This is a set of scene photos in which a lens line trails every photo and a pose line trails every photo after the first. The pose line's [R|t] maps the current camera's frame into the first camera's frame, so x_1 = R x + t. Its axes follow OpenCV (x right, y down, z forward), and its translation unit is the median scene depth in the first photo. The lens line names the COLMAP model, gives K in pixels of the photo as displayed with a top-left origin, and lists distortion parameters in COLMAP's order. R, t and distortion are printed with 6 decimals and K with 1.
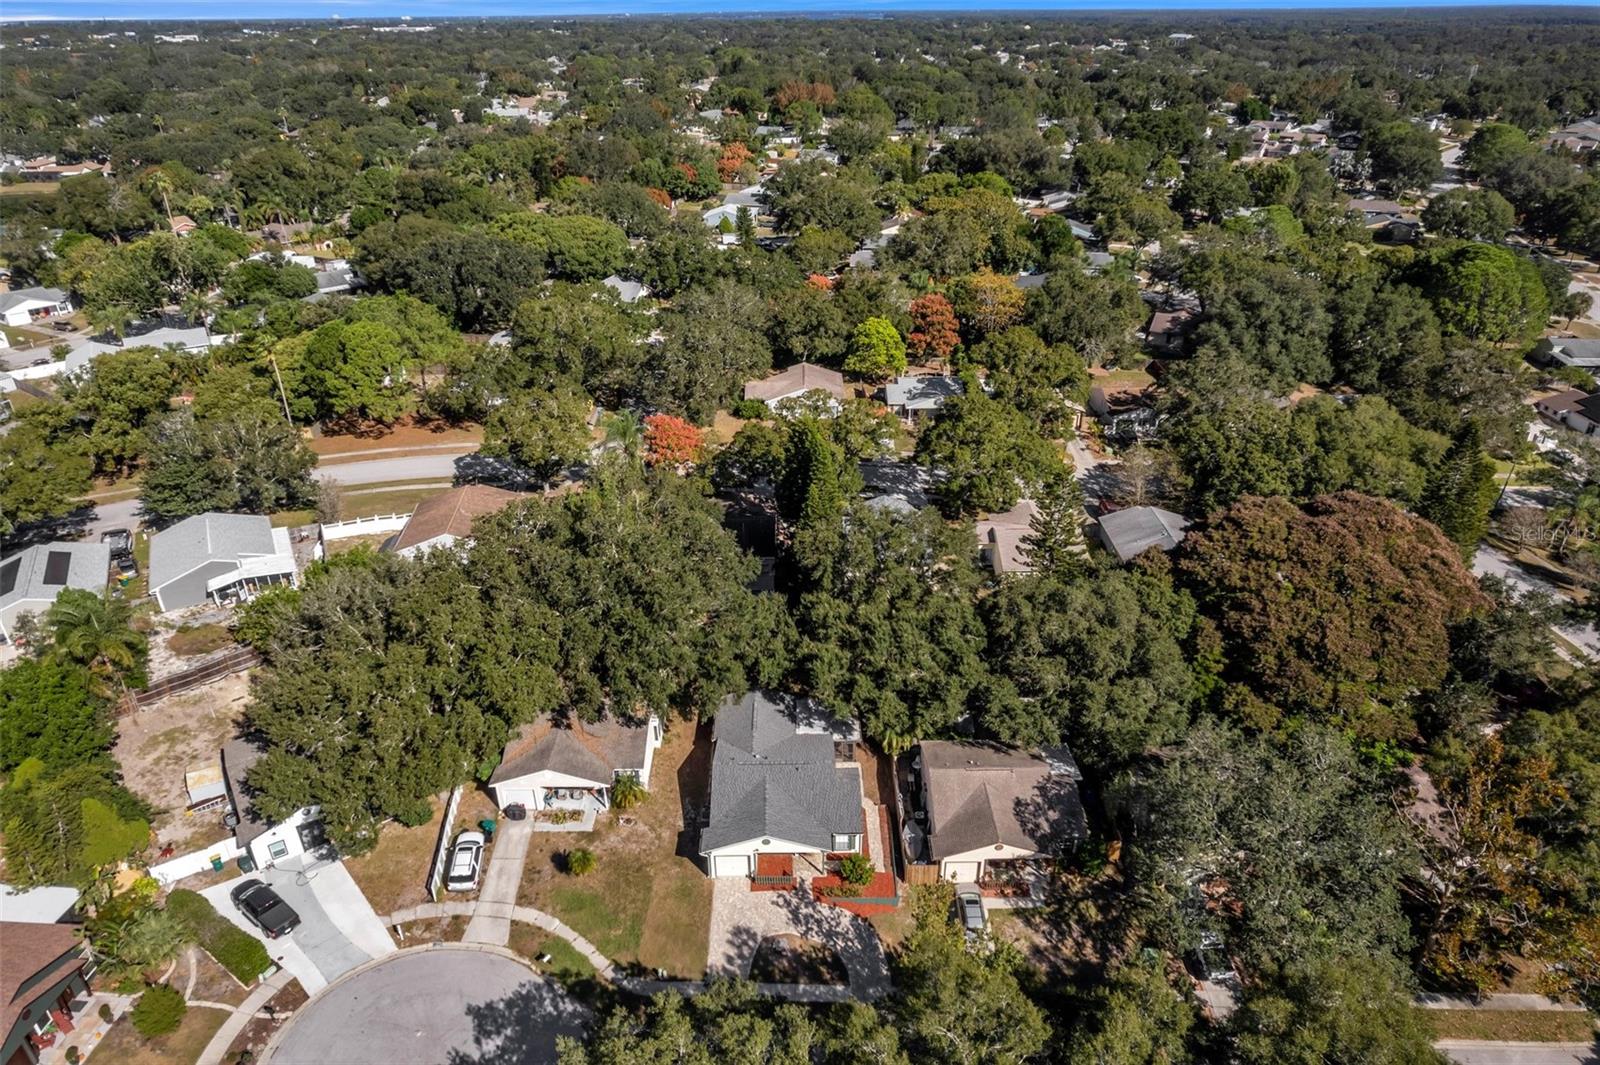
lens RADIAL K [[1021.2, 0, 791.0], [0, 1021.2, 531.8], [0, 0, 1]] dist [-0.075457, 0.076162]
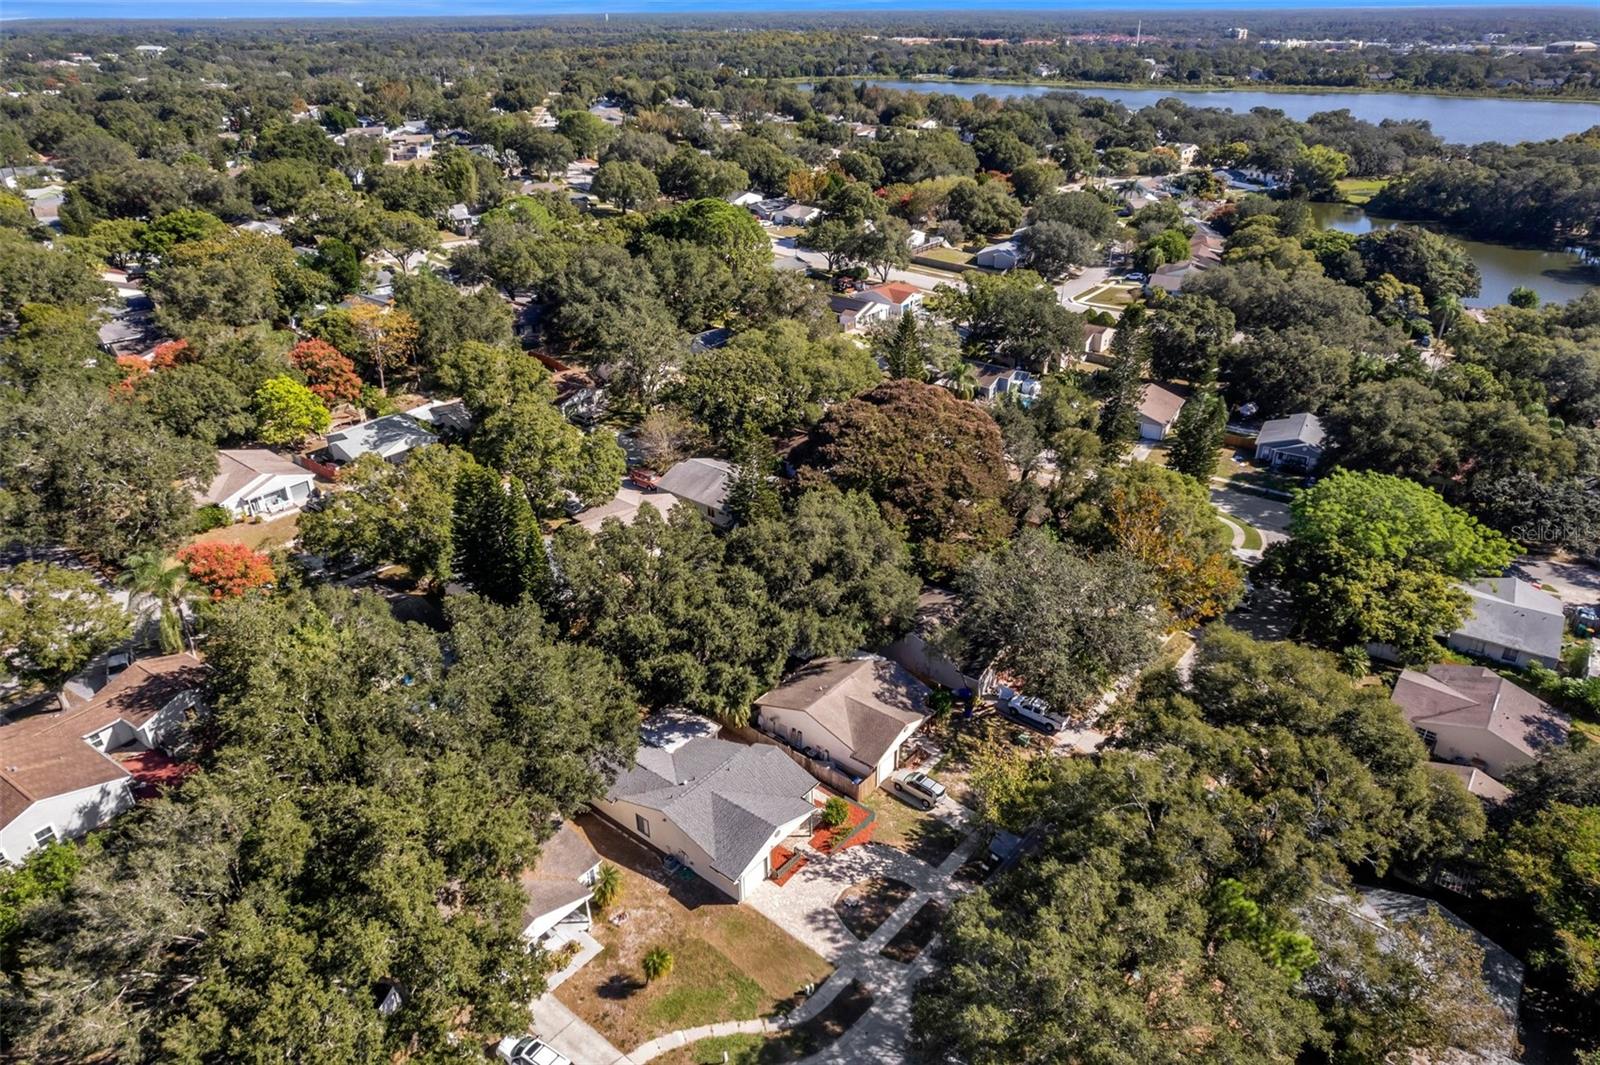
lens RADIAL K [[1026.9, 0, 800.0], [0, 1026.9, 532.5], [0, 0, 1]] dist [-0.070166, 0.063161]
pose [[0.630657, -0.352740, 0.691264, -0.597409], [0.359575, 0.922168, 0.142518, -0.107597], [-0.687733, 0.158681, 0.708409, 0.207591]]
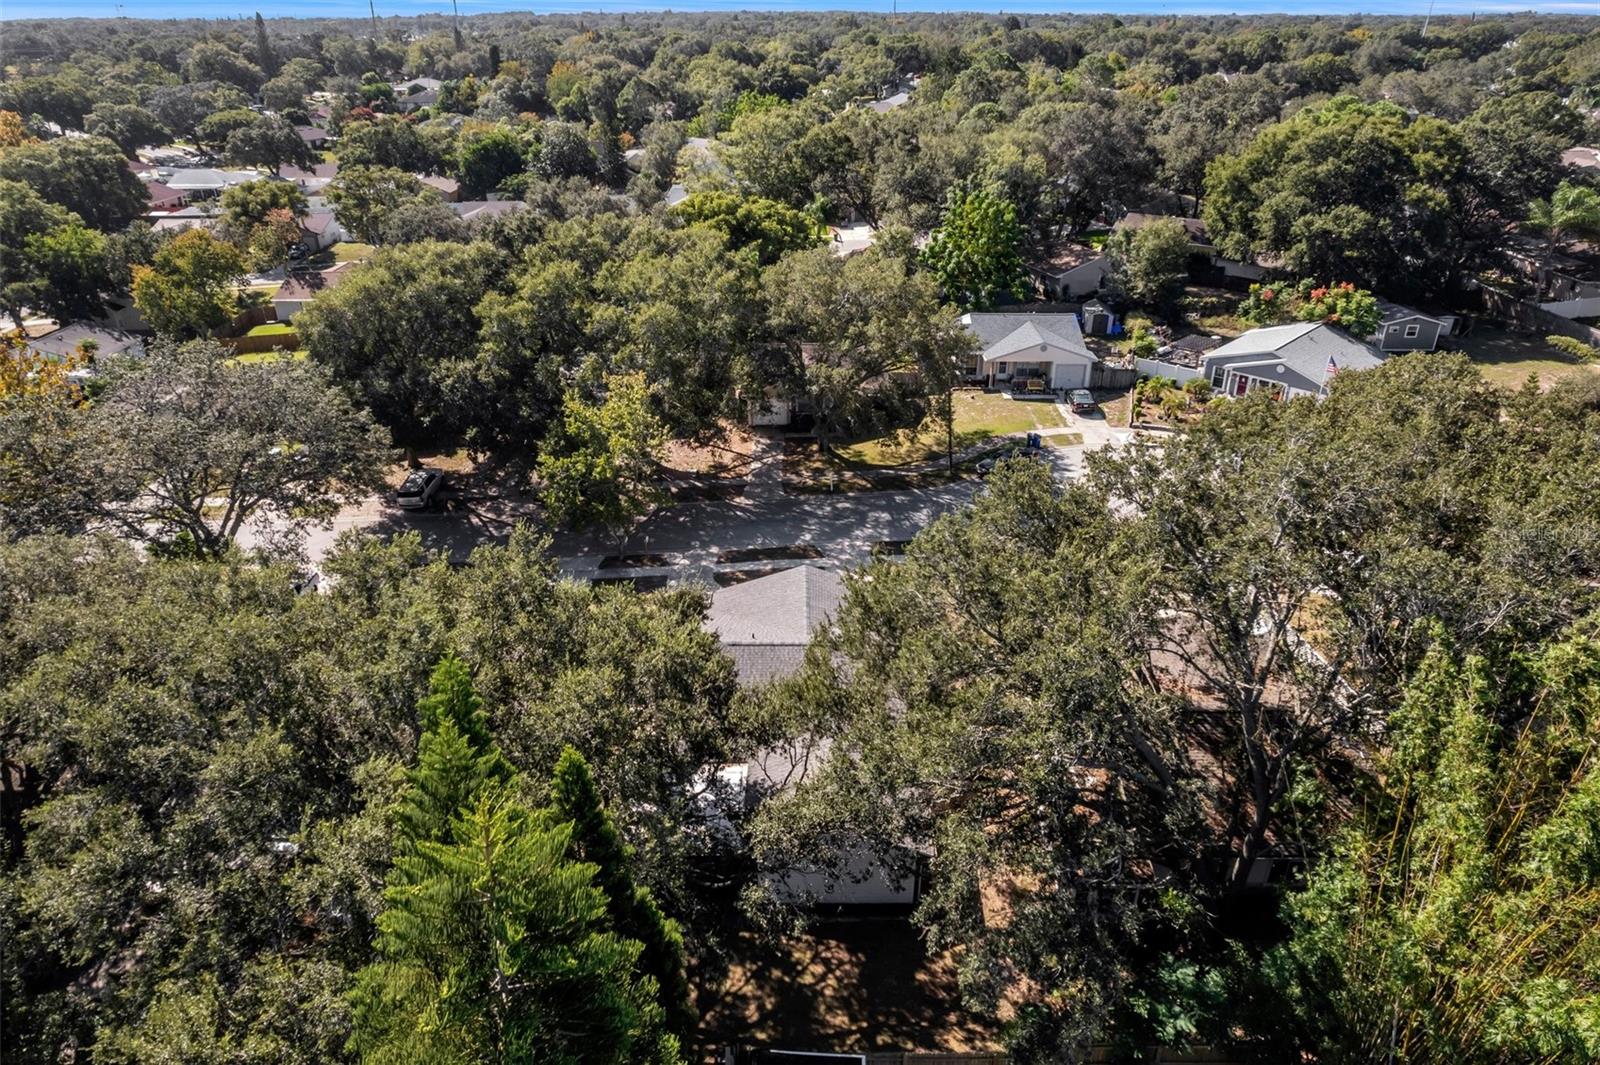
lens RADIAL K [[1008.9, 0, 803.0], [0, 1008.9, 554.3], [0, 0, 1]] dist [-0.075178, 0.060549]
pose [[-0.999782, 0.012691, 0.016586, -0.032702], [0.020849, 0.560561, 0.827851, -0.282248], [0.001209, 0.828016, -0.560703, 1.353772]]
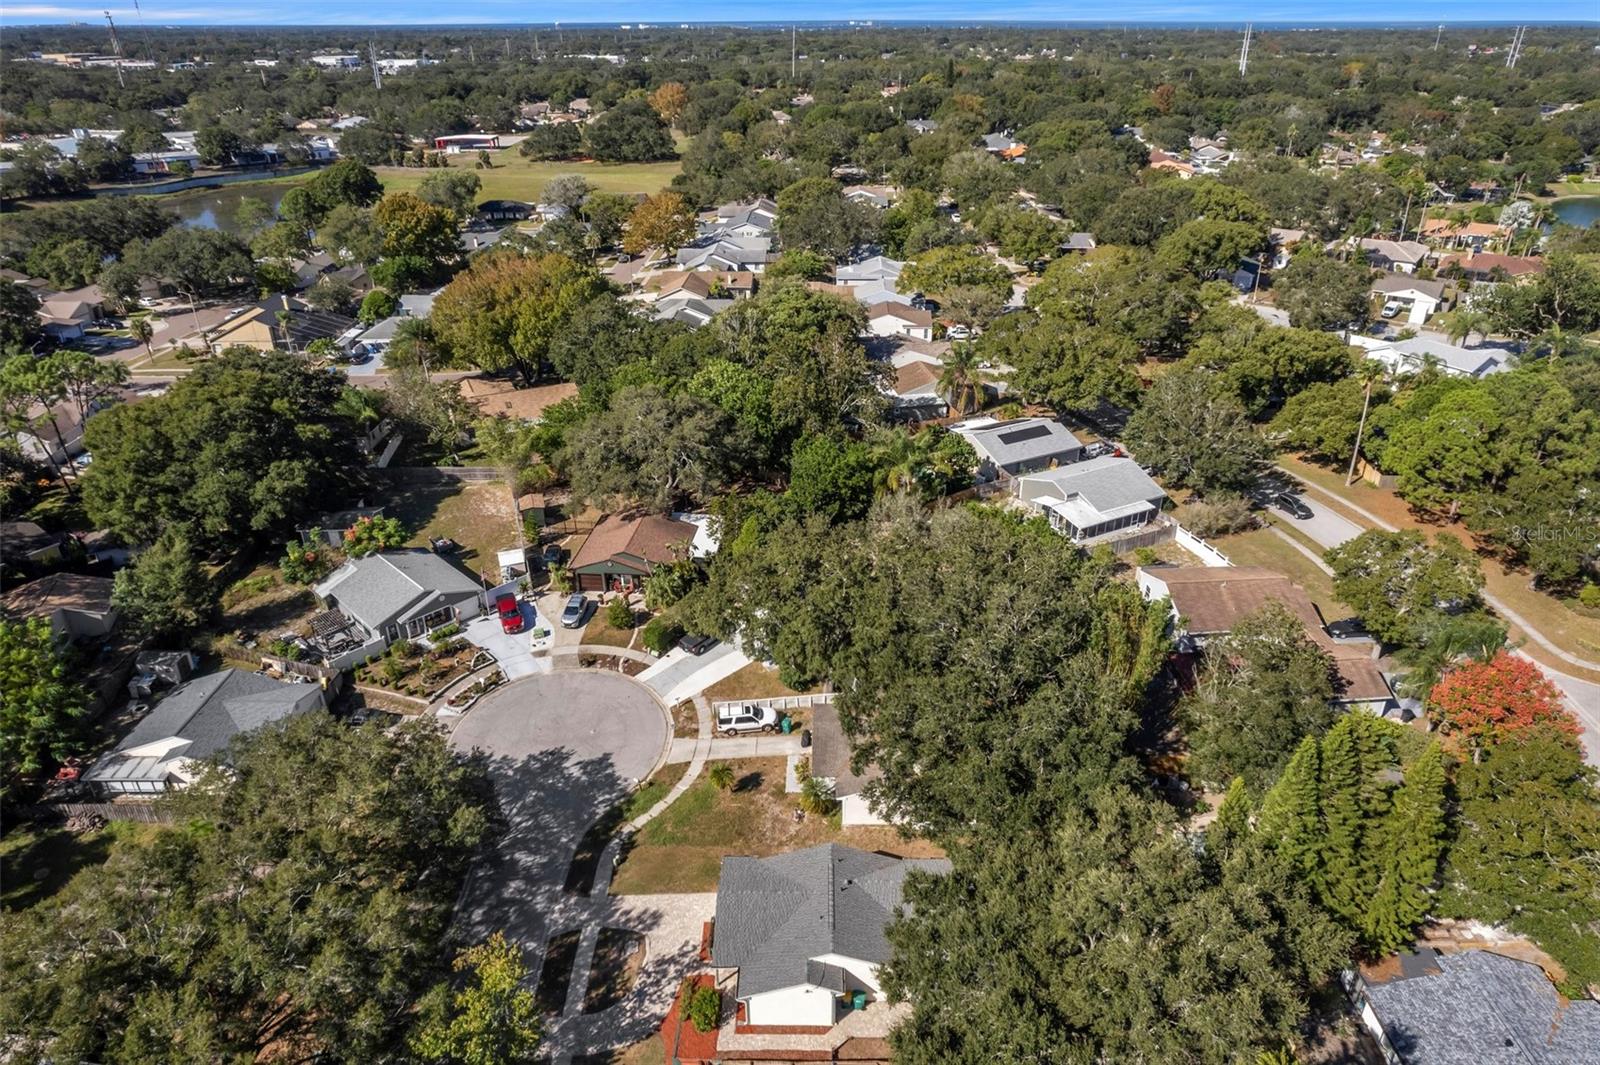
lens RADIAL K [[1034.9, 0, 799.6], [0, 1034.9, 499.2], [0, 0, 1]] dist [-0.039832, 0.000044]
pose [[-0.020971, 0.442235, -0.896654, 0.645537], [-0.454472, 0.794618, 0.402539, -0.392179], [0.890514, 0.415946, 0.184319, 0.722858]]
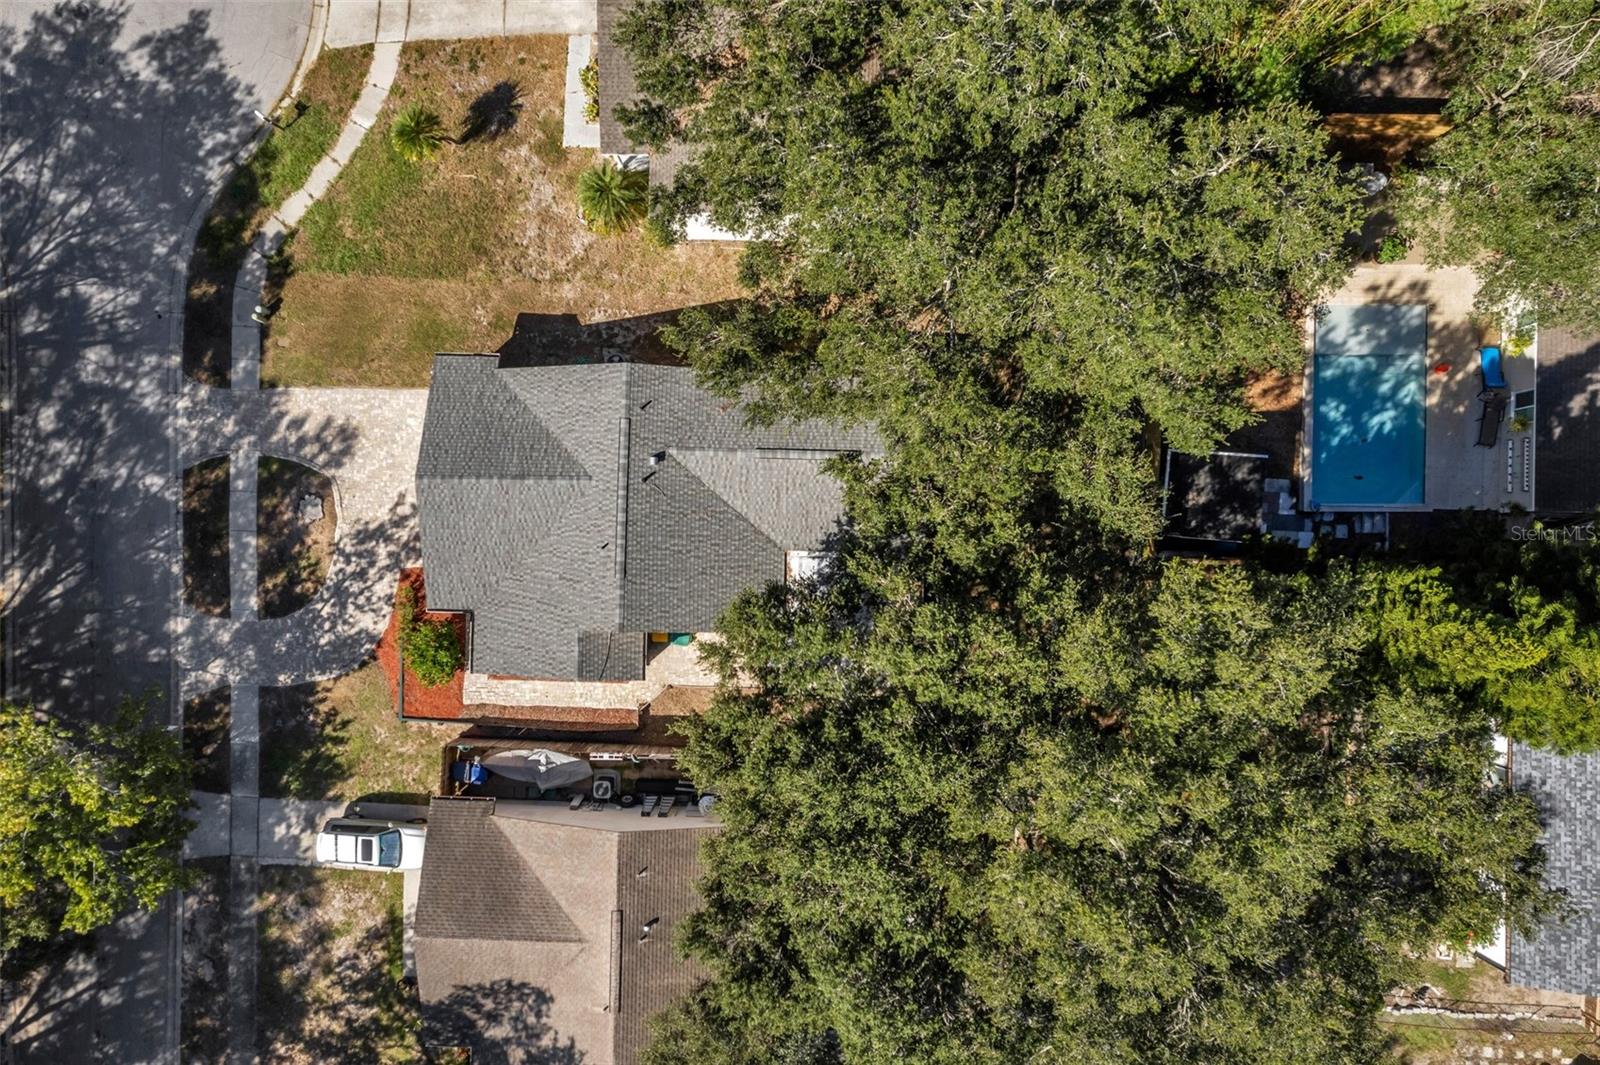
lens RADIAL K [[1022.6, 0, 800.0], [0, 1022.6, 532.5], [0, 0, 1]] dist [-0.077043, 0.079213]
pose [[-0.029071, 0.999572, -0.003233, -0.002263], [-0.449015, -0.010168, 0.893466, -0.229650], [0.893051, 0.027426, 0.449118, 0.920395]]
